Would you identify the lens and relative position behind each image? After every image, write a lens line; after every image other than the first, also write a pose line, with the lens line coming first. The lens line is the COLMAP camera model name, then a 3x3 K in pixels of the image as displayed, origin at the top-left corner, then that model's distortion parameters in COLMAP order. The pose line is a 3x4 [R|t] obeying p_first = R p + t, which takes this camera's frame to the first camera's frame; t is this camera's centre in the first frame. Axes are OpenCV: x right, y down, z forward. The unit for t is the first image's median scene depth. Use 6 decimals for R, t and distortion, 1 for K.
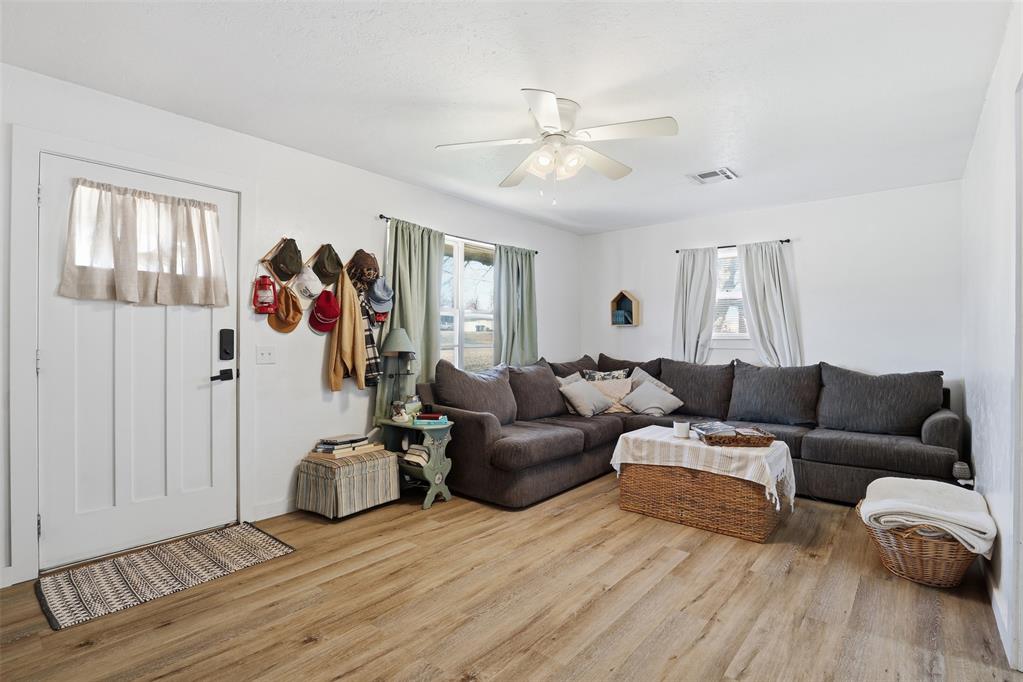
lens RADIAL K [[488.5, 0, 516.5], [0, 488.5, 341.4], [0, 0, 1]] dist [-0.018557, 0.000207]
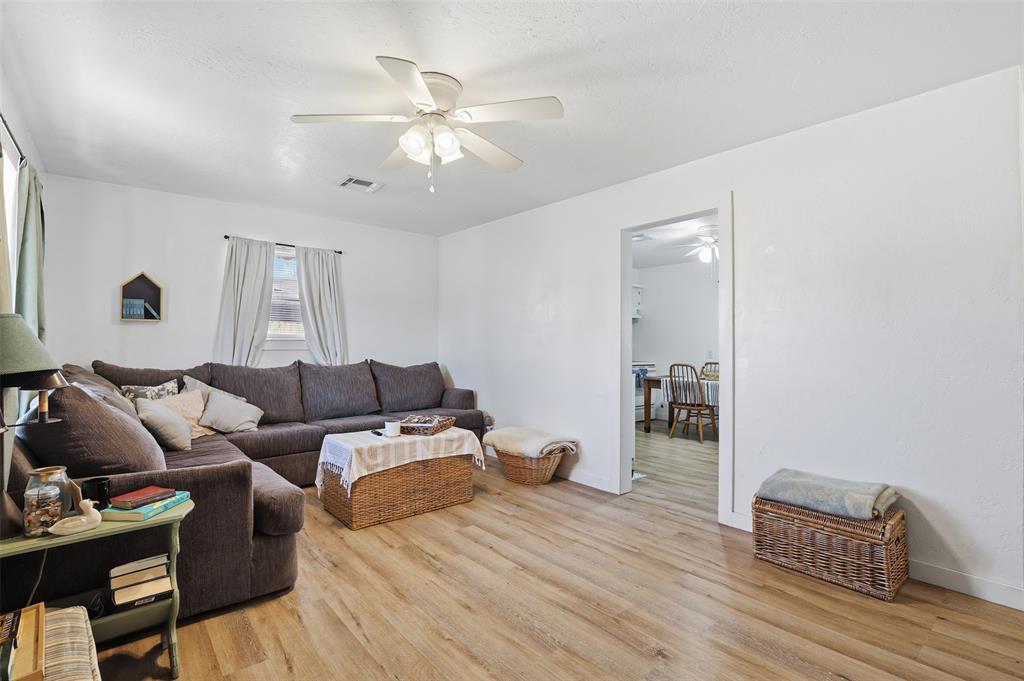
lens RADIAL K [[470.6, 0, 513.8], [0, 470.6, 338.9], [0, 0, 1]] dist [-0.029373, -0.000445]
pose [[0.180542, 0.004893, 0.983555, -0.622203], [-0.000897, 0.999988, -0.004811, -0.004813], [-0.983567, -0.000013, 0.180545, 0.595704]]
